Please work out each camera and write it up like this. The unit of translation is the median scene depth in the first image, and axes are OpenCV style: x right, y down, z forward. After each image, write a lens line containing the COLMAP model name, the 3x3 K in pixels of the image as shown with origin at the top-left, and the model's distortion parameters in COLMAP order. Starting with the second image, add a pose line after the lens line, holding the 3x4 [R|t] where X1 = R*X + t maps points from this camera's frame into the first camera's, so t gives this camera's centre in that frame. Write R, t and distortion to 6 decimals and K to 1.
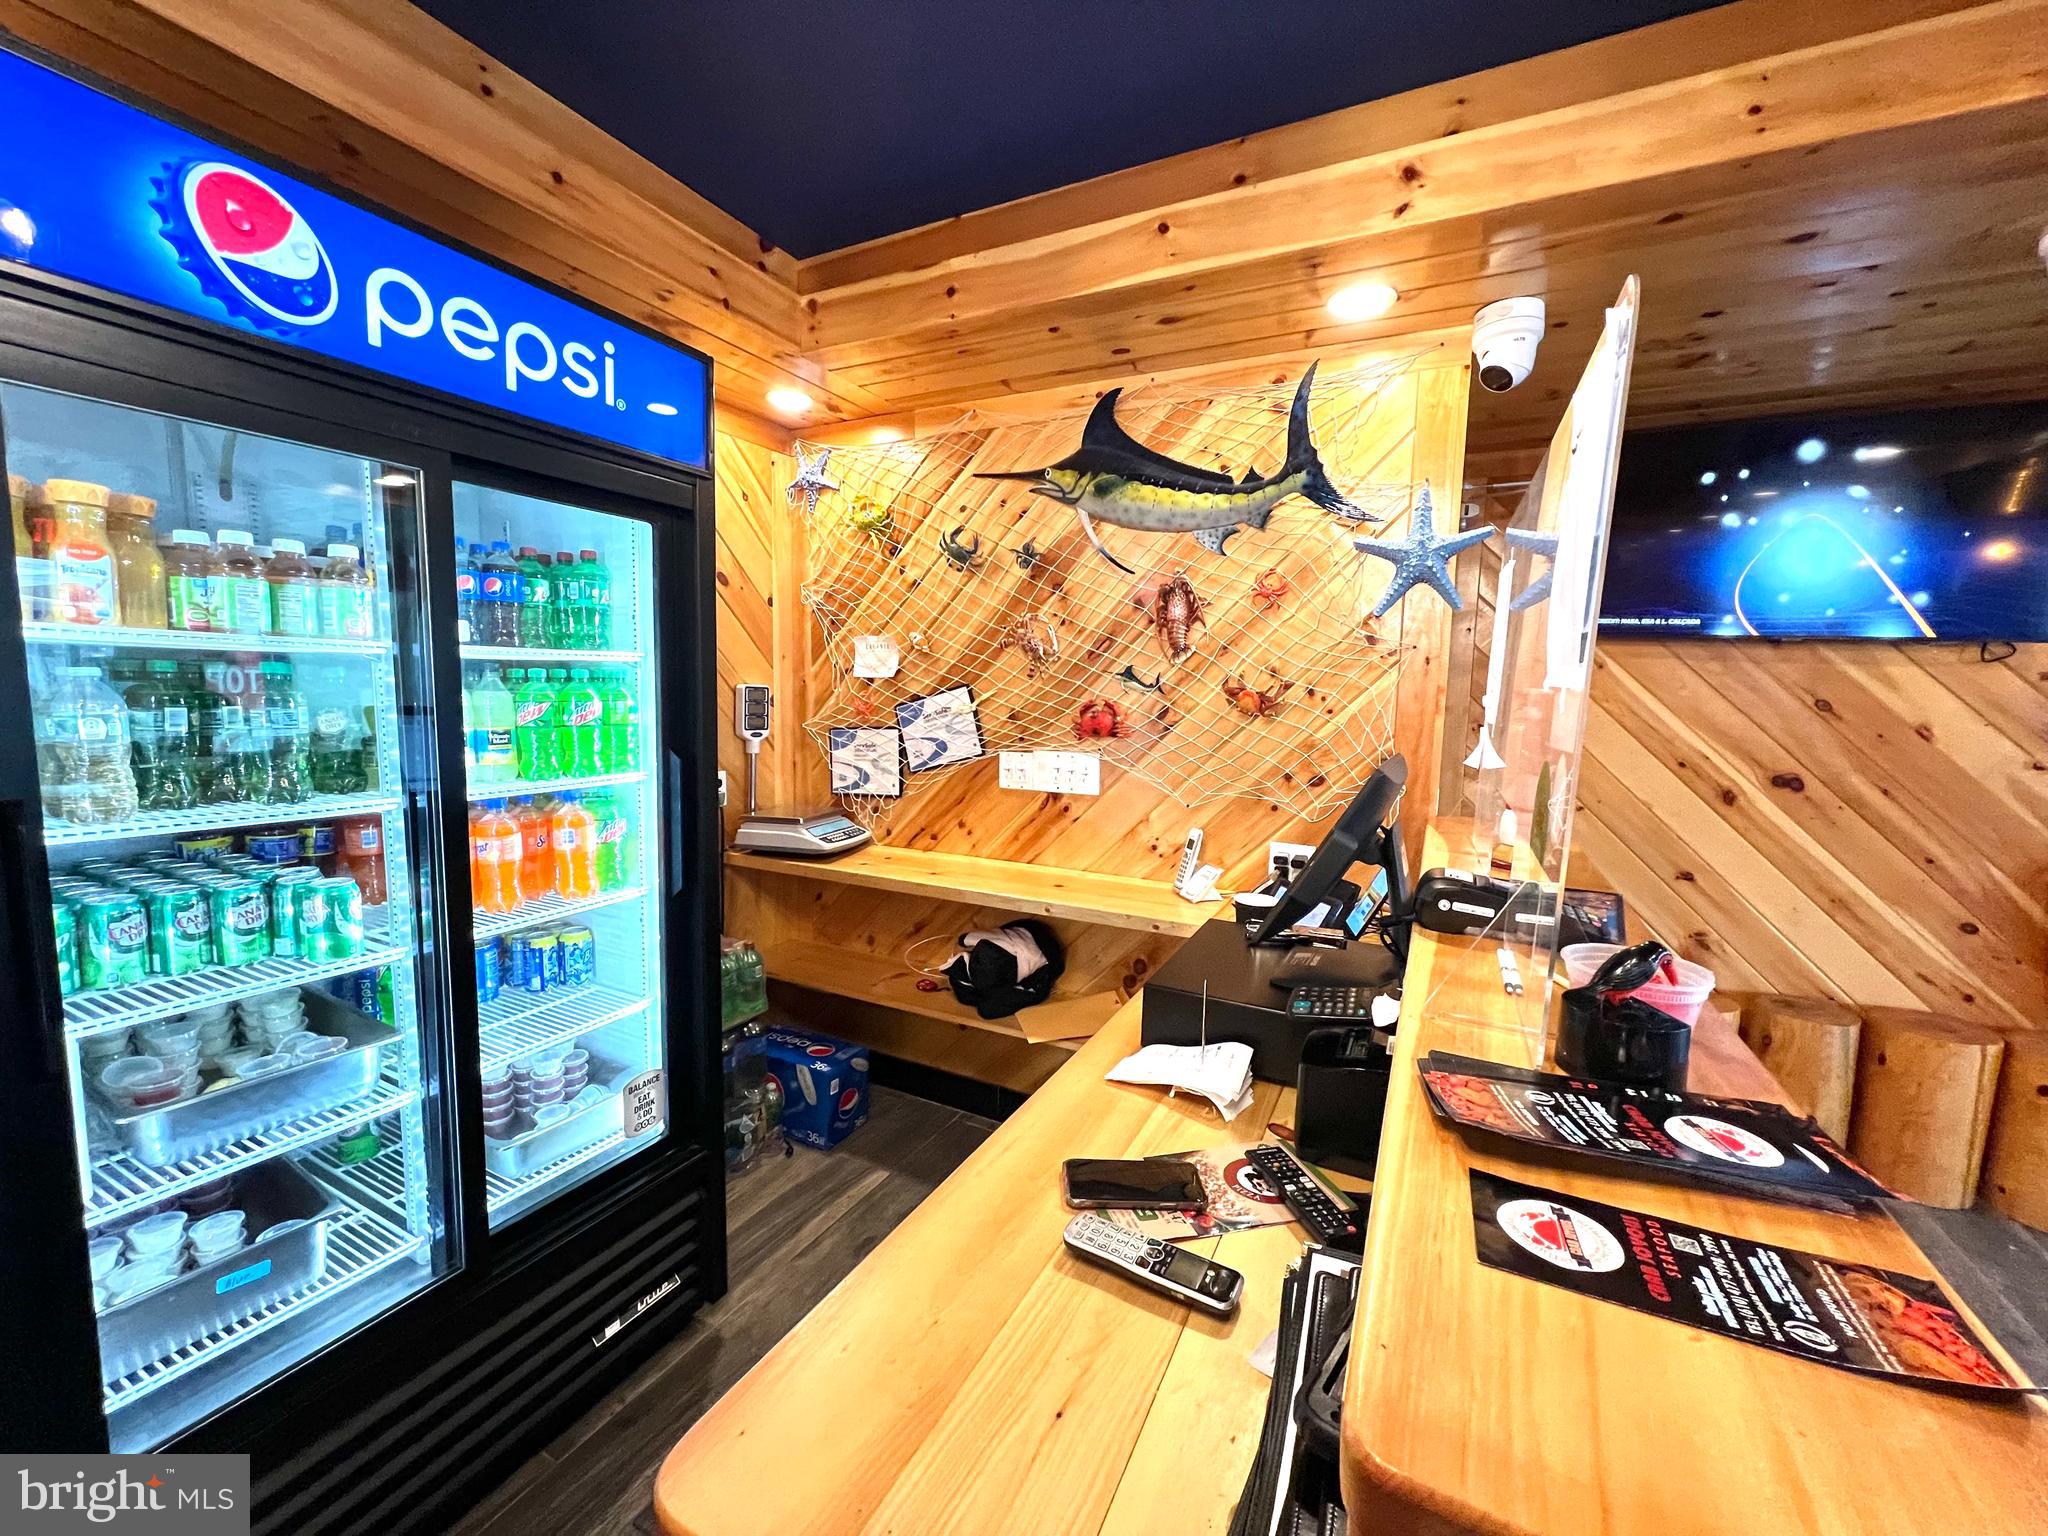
lens RADIAL K [[816.6, 0, 1018.9], [0, 816.6, 767.9], [0, 0, 1]] dist [-0.001722, 0.000083]
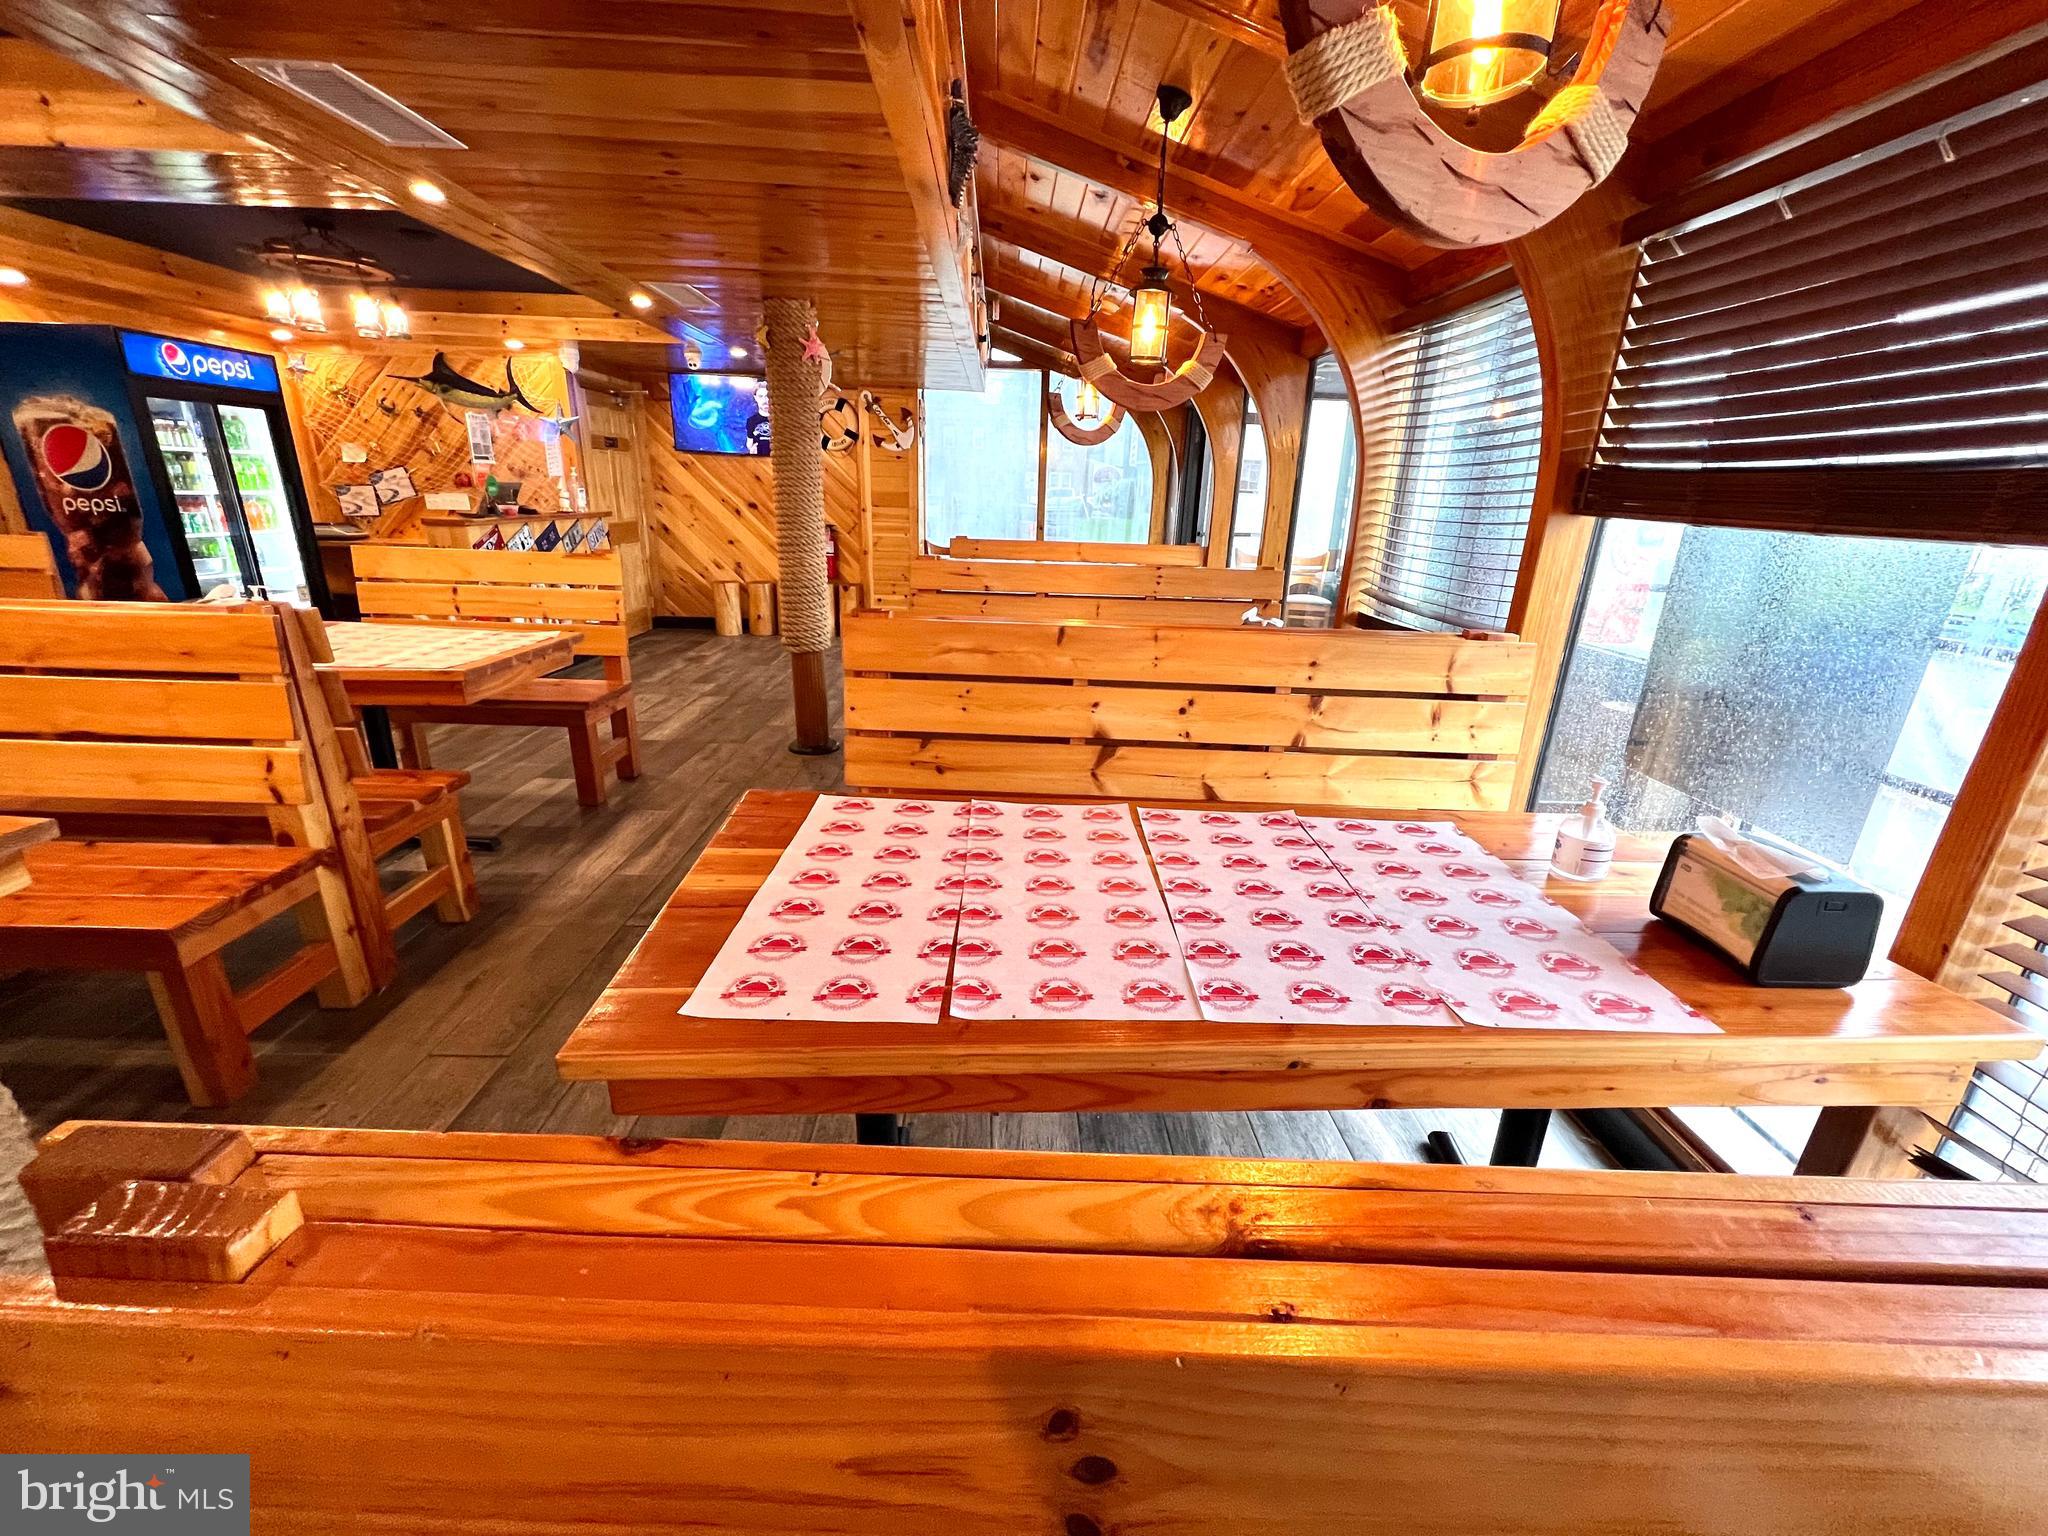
lens RADIAL K [[816.6, 0, 1017.5], [0, 816.6, 767.5], [0, 0, 1]] dist [-0.001722, 0.000083]
pose [[0.878069, -0.150849, 0.454136, 0.331604], [0.041193, 0.969319, 0.242329, 0.278337], [-0.476758, -0.194074, 0.857343, -2.320577]]
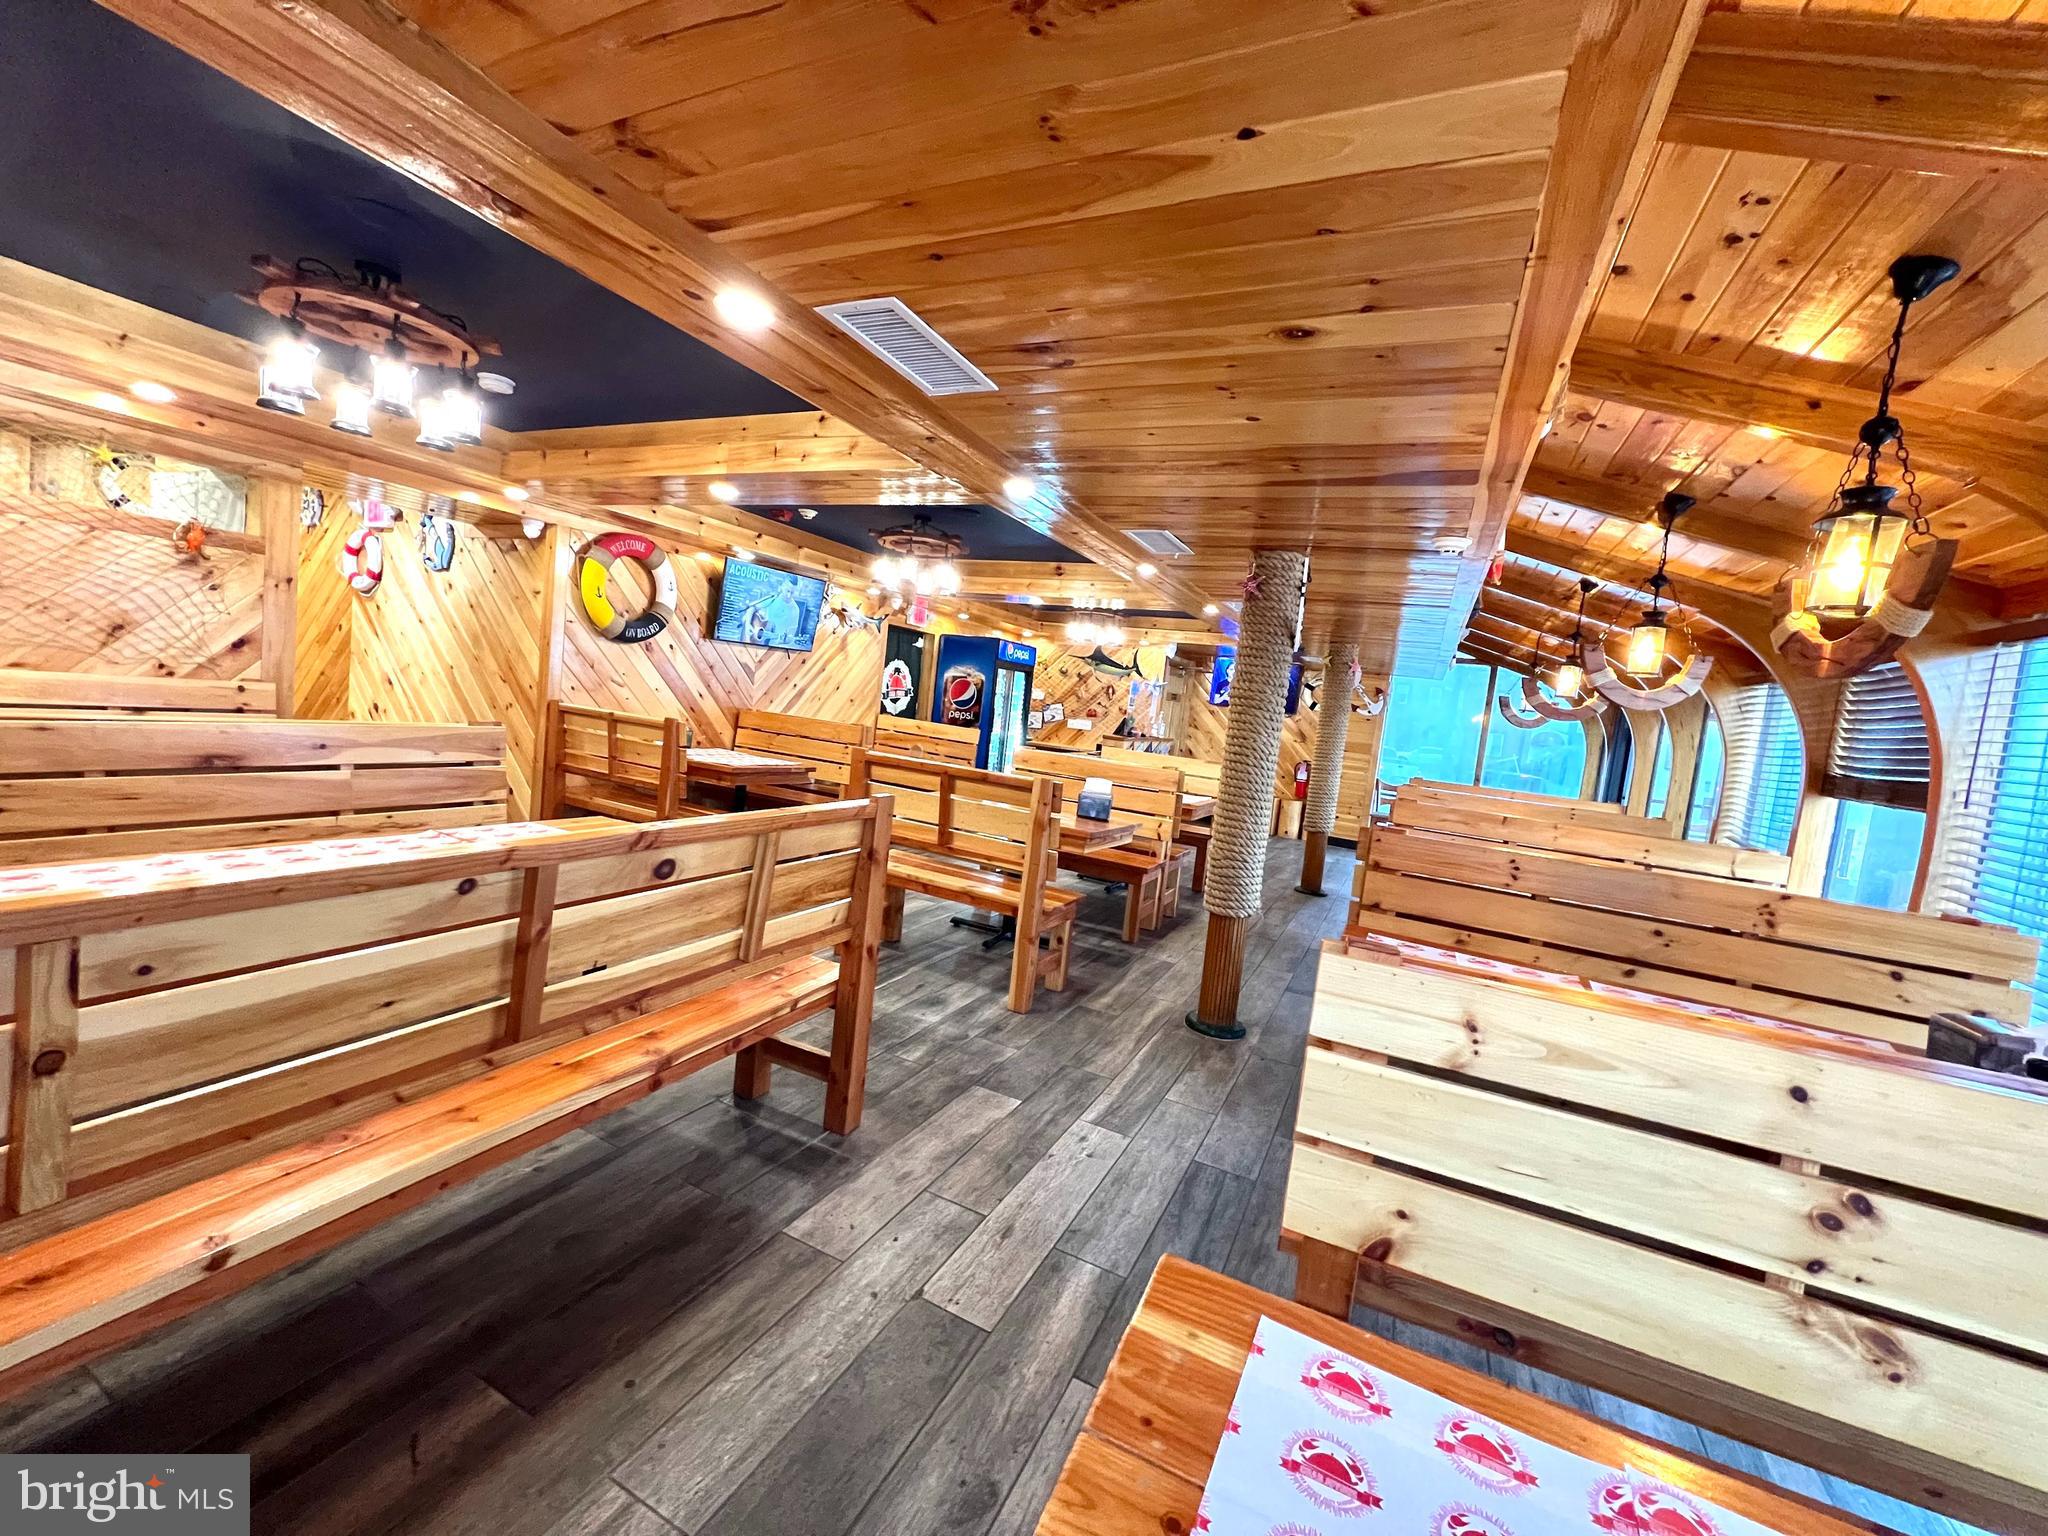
lens RADIAL K [[816.6, 0, 1021.9], [0, 816.6, 764.7], [0, 0, 1]] dist [-0.001722, 0.000083]
pose [[0.995913, 0.084012, 0.033155, -0.407694], [-0.083163, 0.996191, -0.026206, 0.369876], [-0.035230, 0.023342, 0.999107, -3.437429]]
